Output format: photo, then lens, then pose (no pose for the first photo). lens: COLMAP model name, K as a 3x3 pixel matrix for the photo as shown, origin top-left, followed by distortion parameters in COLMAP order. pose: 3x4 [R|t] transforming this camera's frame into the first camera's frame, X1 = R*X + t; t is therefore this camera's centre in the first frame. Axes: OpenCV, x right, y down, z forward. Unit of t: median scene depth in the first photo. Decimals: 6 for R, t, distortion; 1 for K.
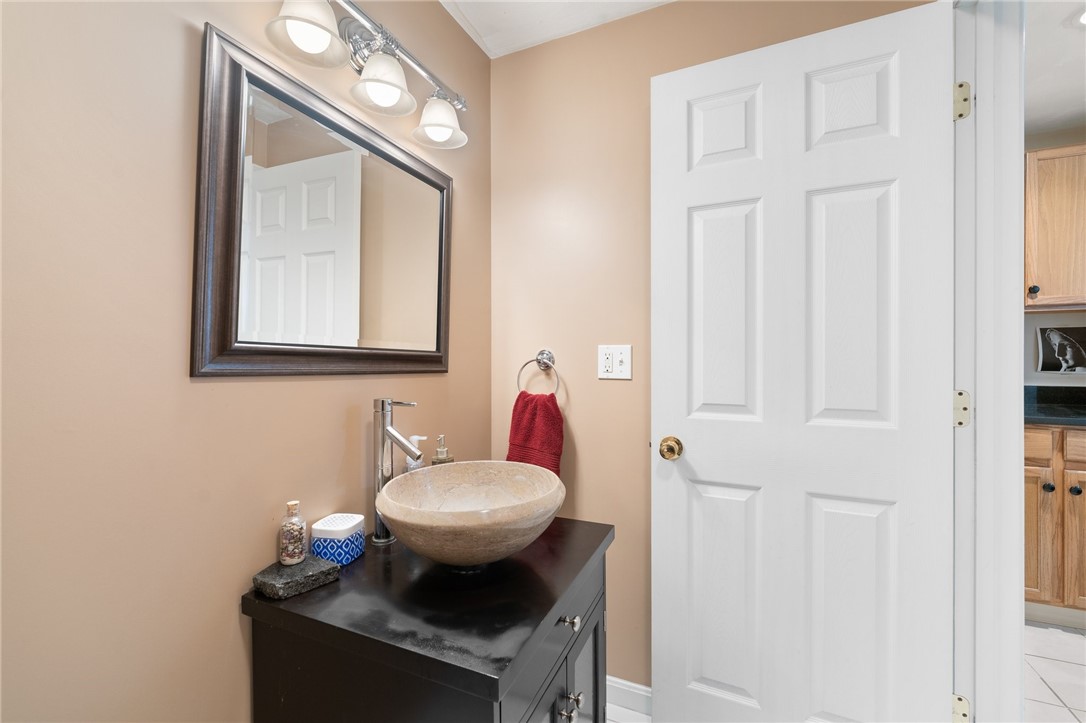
lens RADIAL K [[448.1, 0, 545.2], [0, 448.1, 360.4], [0, 0, 1]] dist [-0.005432, 0.000418]
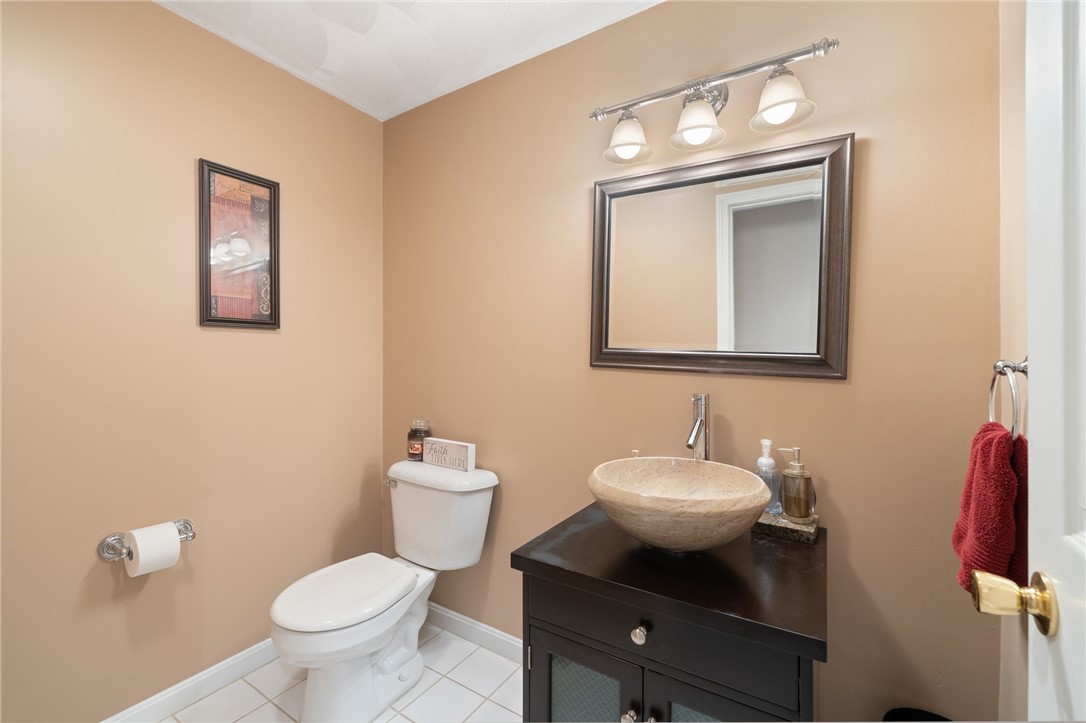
lens RADIAL K [[448.1, 0, 545.2], [0, 448.1, 360.4], [0, 0, 1]] dist [-0.005432, 0.000418]
pose [[-0.119076, 0.016921, -0.992741, 1.081749], [-0.014612, 0.999717, 0.018792, -0.022993], [0.992778, 0.016744, -0.118795, 0.935391]]
